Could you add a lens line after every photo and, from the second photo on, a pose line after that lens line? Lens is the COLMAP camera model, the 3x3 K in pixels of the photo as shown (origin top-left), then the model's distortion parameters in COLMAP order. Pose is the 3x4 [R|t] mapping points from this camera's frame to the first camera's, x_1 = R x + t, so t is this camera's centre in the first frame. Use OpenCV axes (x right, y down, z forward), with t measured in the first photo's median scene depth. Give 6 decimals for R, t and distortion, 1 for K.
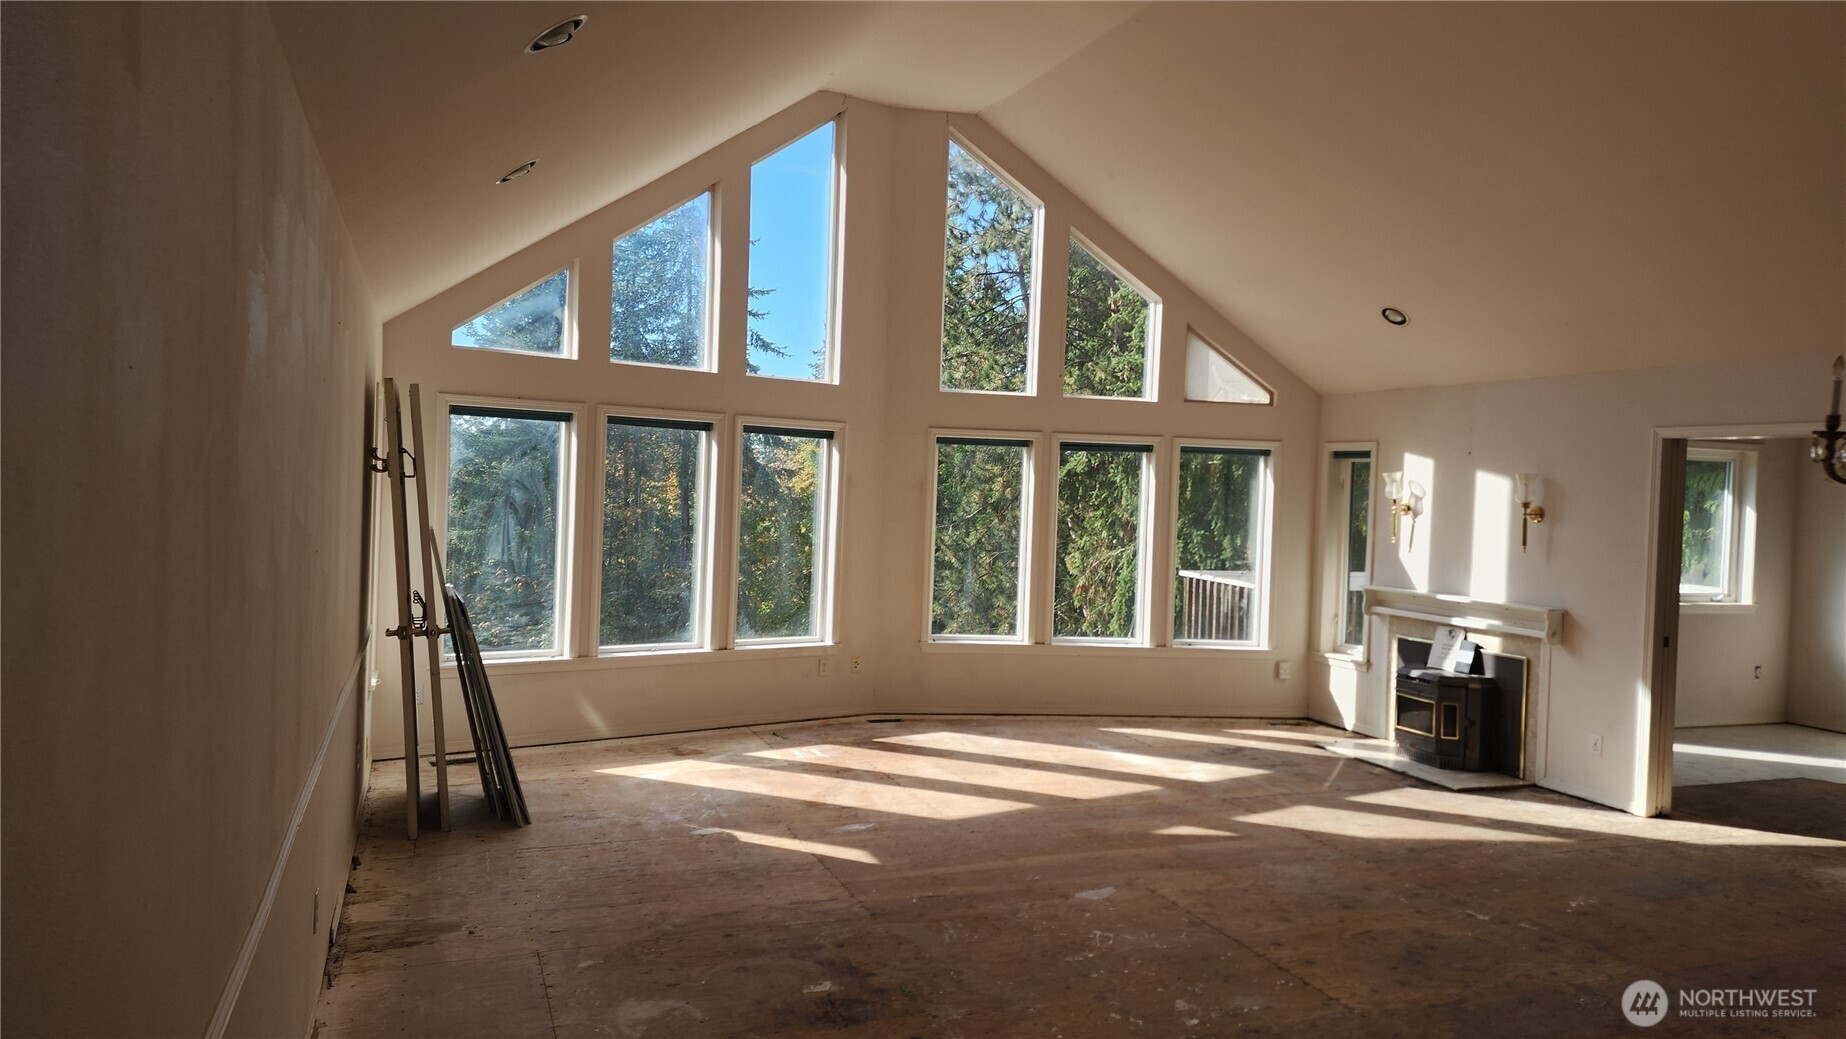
lens RADIAL K [[1238.1, 0, 918.7], [0, 1238.1, 512.8], [0, 0, 1]] dist [0.000984, -0.001397]
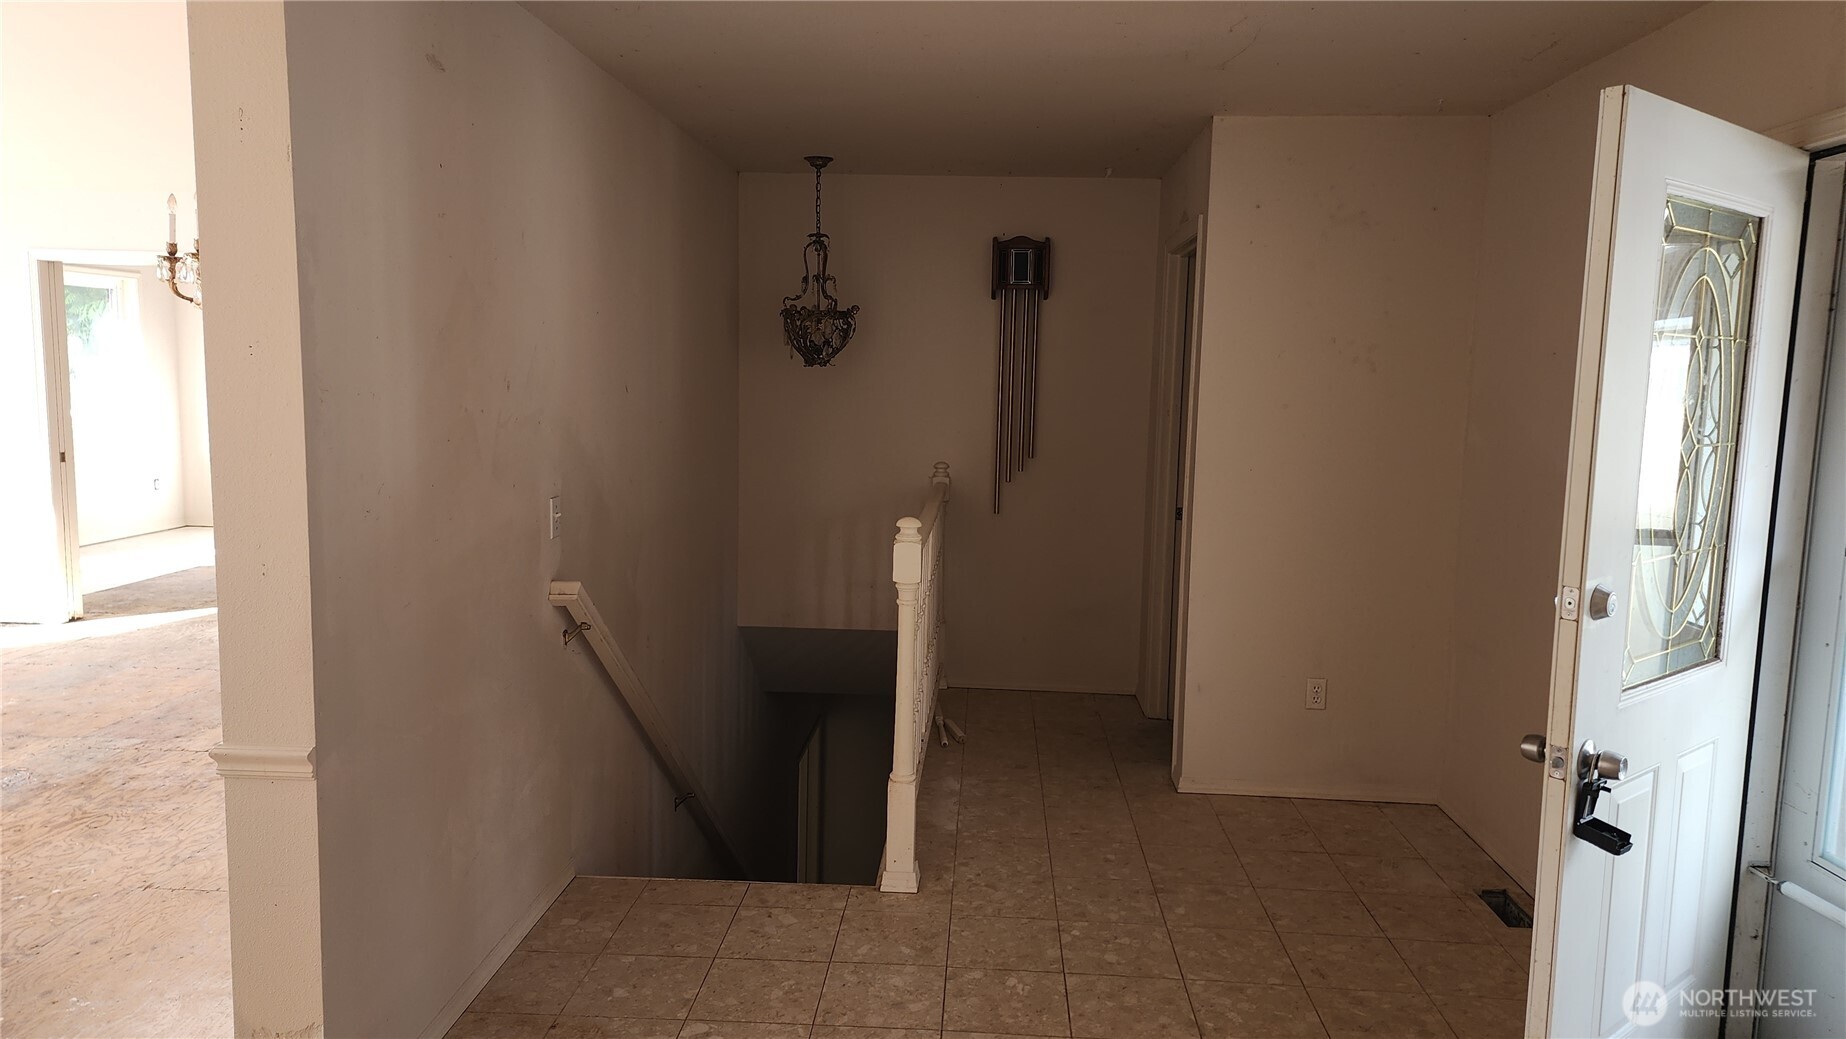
lens RADIAL K [[1238.1, 0, 915.3], [0, 1238.1, 516.9], [0, 0, 1]] dist [0.000984, -0.001397]
pose [[0.419767, -0.133074, 0.897823, -0.054768], [0.011174, 0.989876, 0.141493, 0.016135], [-0.907563, -0.049362, 0.417004, -0.123412]]
